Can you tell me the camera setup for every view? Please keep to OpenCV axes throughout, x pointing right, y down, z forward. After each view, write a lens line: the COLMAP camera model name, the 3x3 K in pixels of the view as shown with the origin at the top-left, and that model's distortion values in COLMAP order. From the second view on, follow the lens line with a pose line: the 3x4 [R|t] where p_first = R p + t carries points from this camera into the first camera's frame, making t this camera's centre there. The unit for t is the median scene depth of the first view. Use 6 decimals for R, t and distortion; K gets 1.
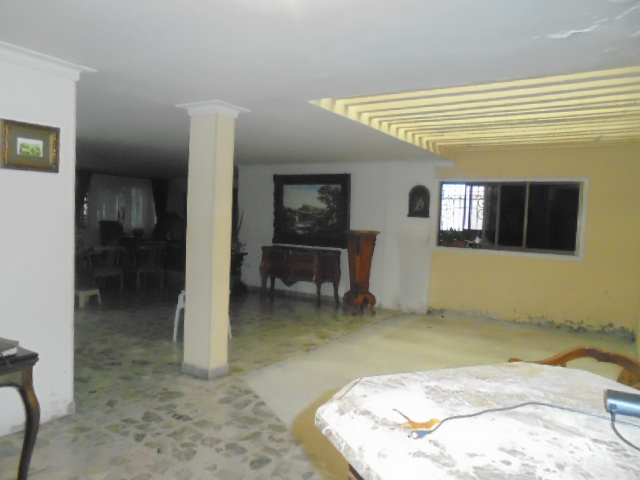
lens RADIAL K [[497.8, 0, 318.0], [0, 497.8, 240.1], [0, 0, 1]] dist [-0.011988, -0.002186]
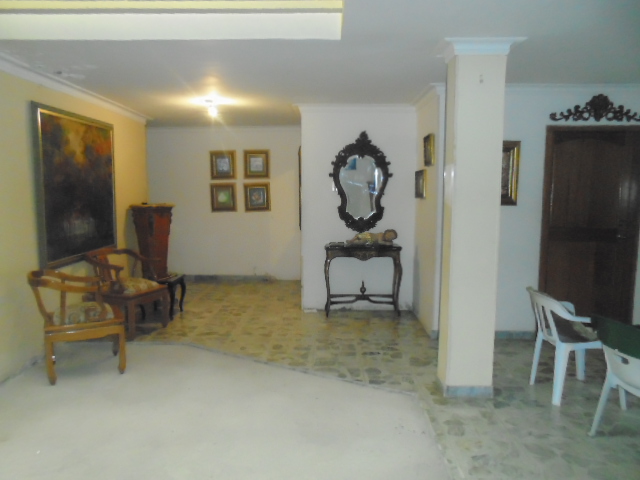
lens RADIAL K [[497.8, 0, 318.7], [0, 497.8, 239.8], [0, 0, 1]] dist [-0.011988, -0.002186]
pose [[-0.844085, 0.011580, -0.536084, 0.483345], [-0.068525, 0.989240, 0.129264, -0.074771], [0.531812, 0.145845, -0.834209, 1.856024]]
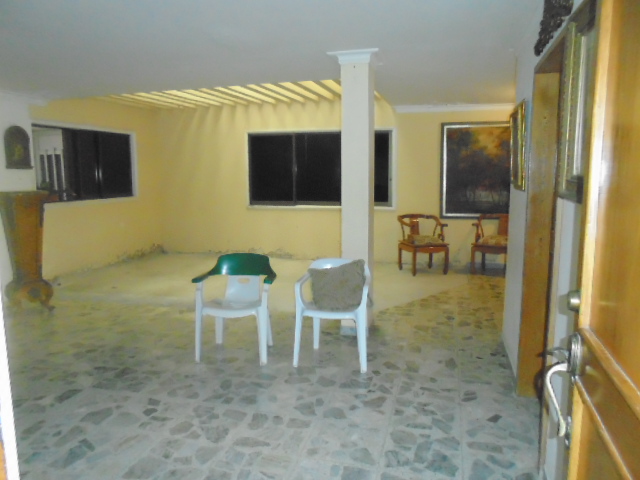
lens RADIAL K [[497.8, 0, 318.0], [0, 497.8, 239.7], [0, 0, 1]] dist [-0.011988, -0.002186]
pose [[-0.303651, -0.167309, 0.937979, -1.377930], [0.044560, 0.980890, 0.189389, -0.133188], [-0.951741, 0.099305, -0.290393, 1.666628]]
